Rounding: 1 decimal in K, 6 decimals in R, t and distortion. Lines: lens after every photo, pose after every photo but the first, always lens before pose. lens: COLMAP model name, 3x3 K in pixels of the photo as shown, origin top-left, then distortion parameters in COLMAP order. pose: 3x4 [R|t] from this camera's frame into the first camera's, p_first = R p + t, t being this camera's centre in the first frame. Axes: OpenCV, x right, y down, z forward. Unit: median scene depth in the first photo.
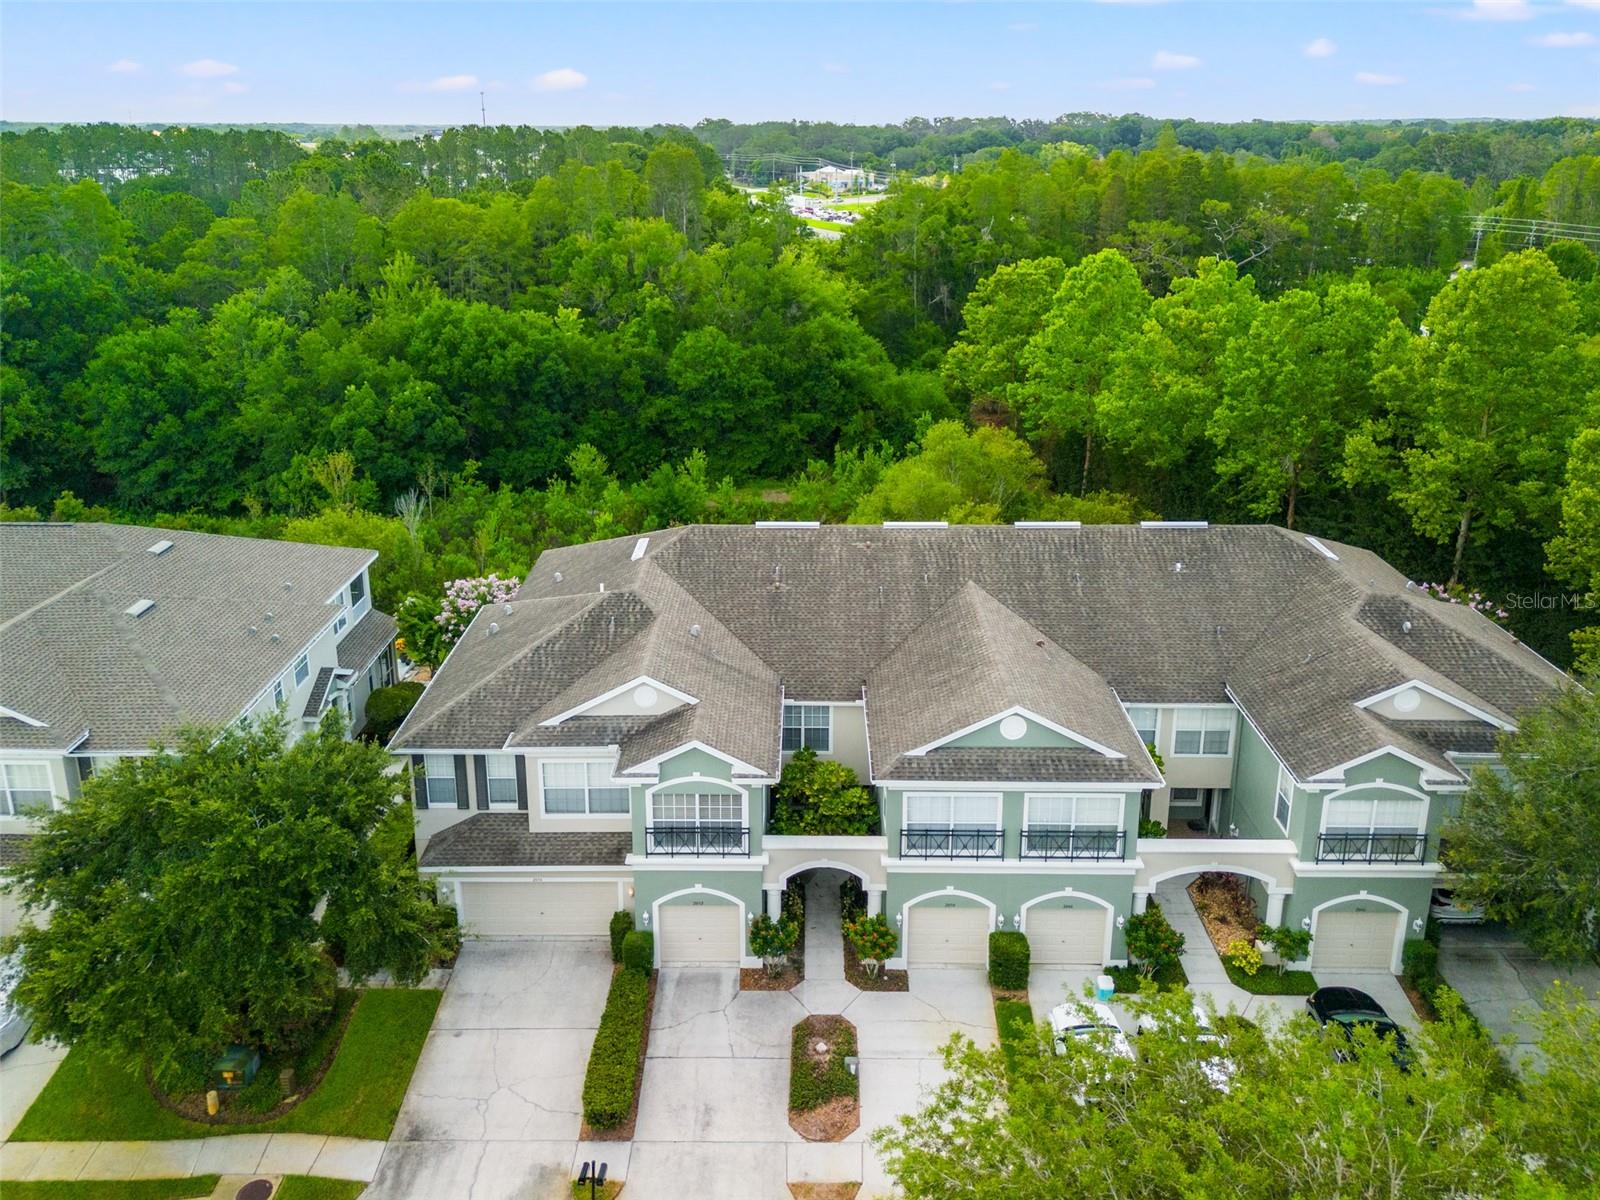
lens RADIAL K [[1161.9, 0, 797.7], [0, 1161.9, 498.2], [0, 0, 1]] dist [0.031108, -0.003860]
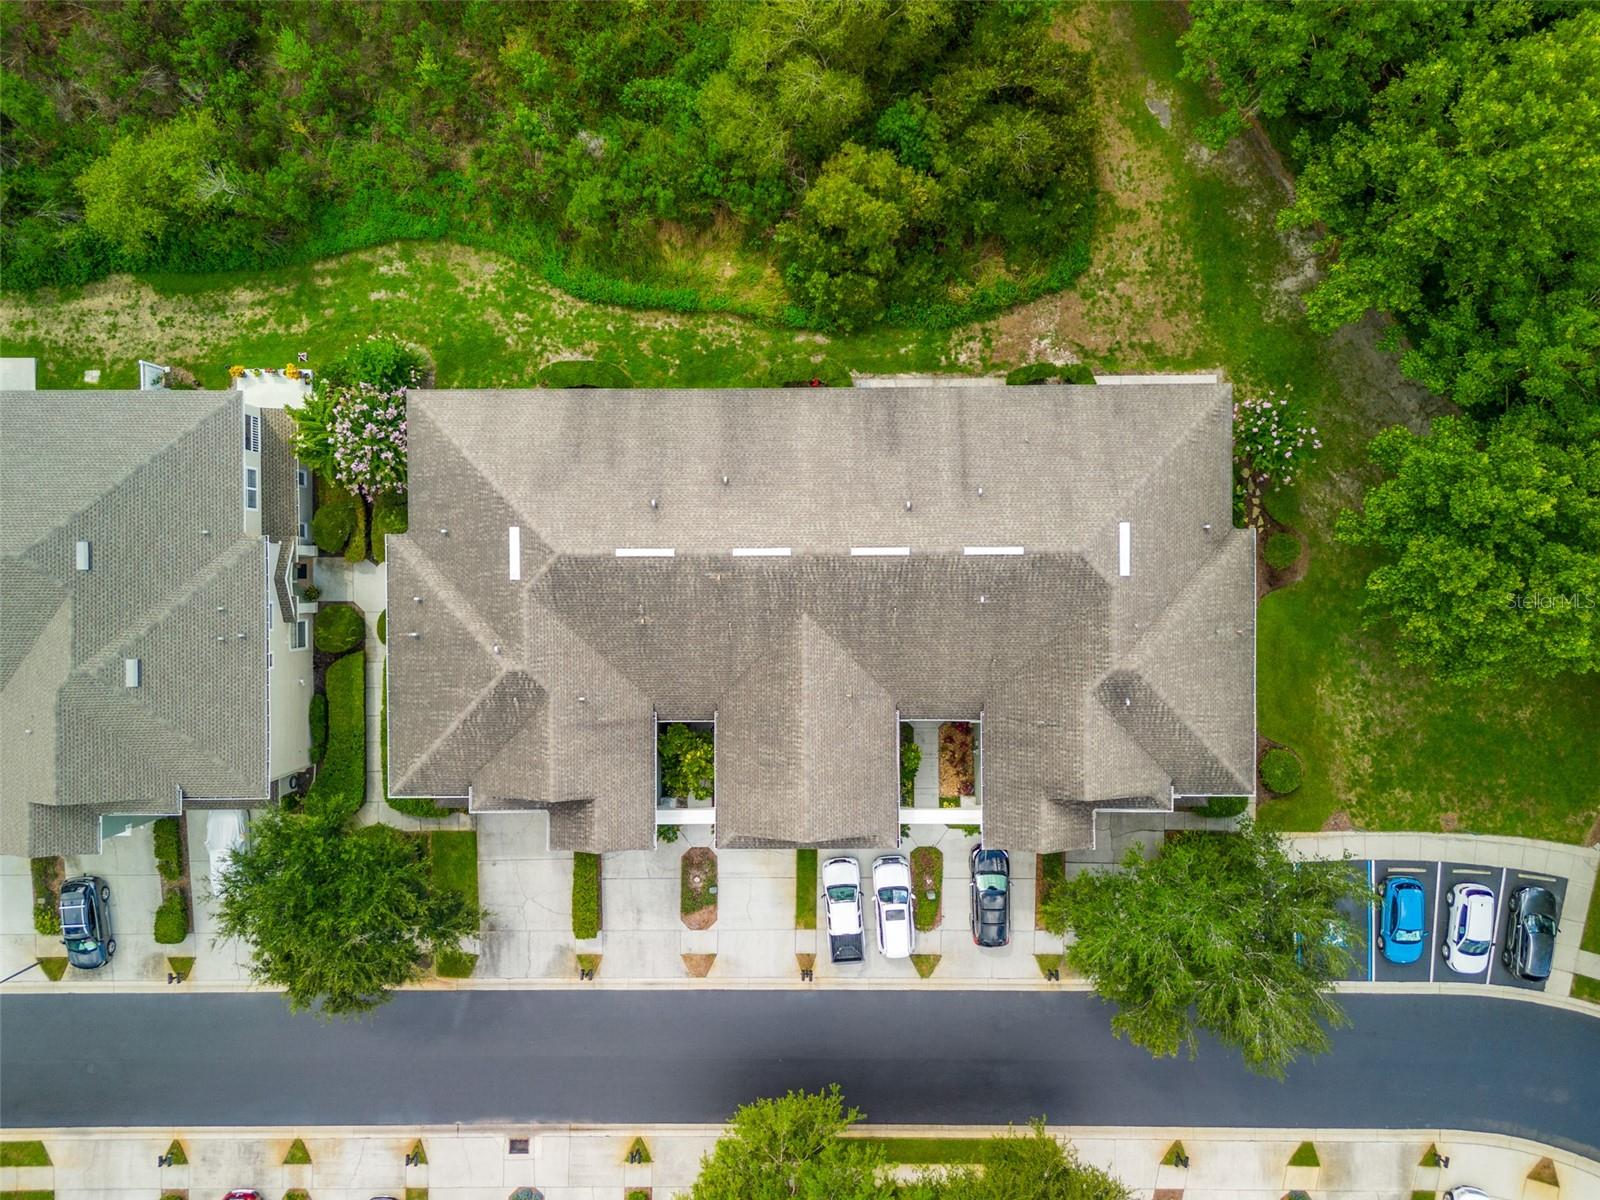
lens RADIAL K [[1129.5, 0, 800.0], [0, 1129.5, 600.0], [0, 0, 1]] dist [0.069684, -0.079218]
pose [[0.999869, -0.013738, -0.008587, 0.175785], [0.012518, 0.318708, 0.947770, -1.171430], [-0.010284, -0.947753, 0.318839, 0.734271]]
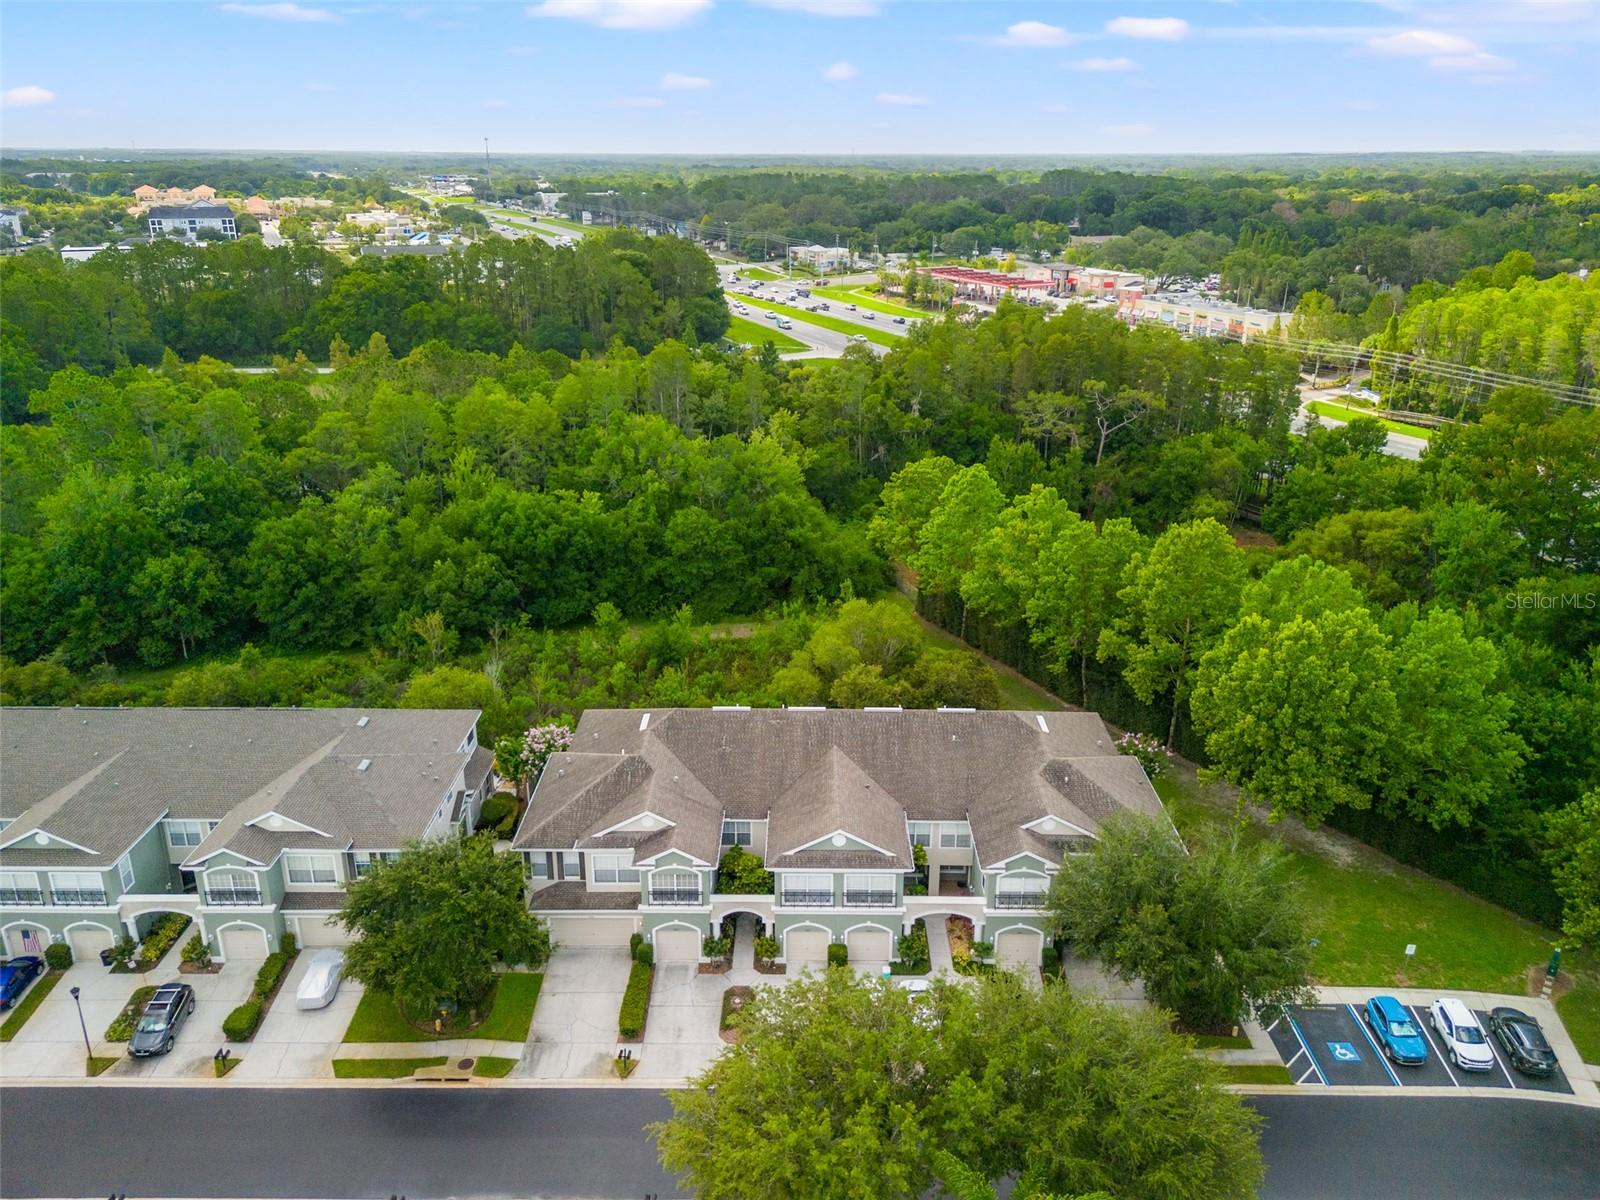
lens RADIAL K [[1129.5, 0, 800.0], [0, 1129.5, 600.0], [0, 0, 1]] dist [0.069684, -0.079218]
pose [[0.999994, 0.002614, 0.002135, 0.105630], [-0.002749, 0.997804, 0.066184, -0.297496], [-0.001957, -0.066190, 0.997805, -0.776160]]
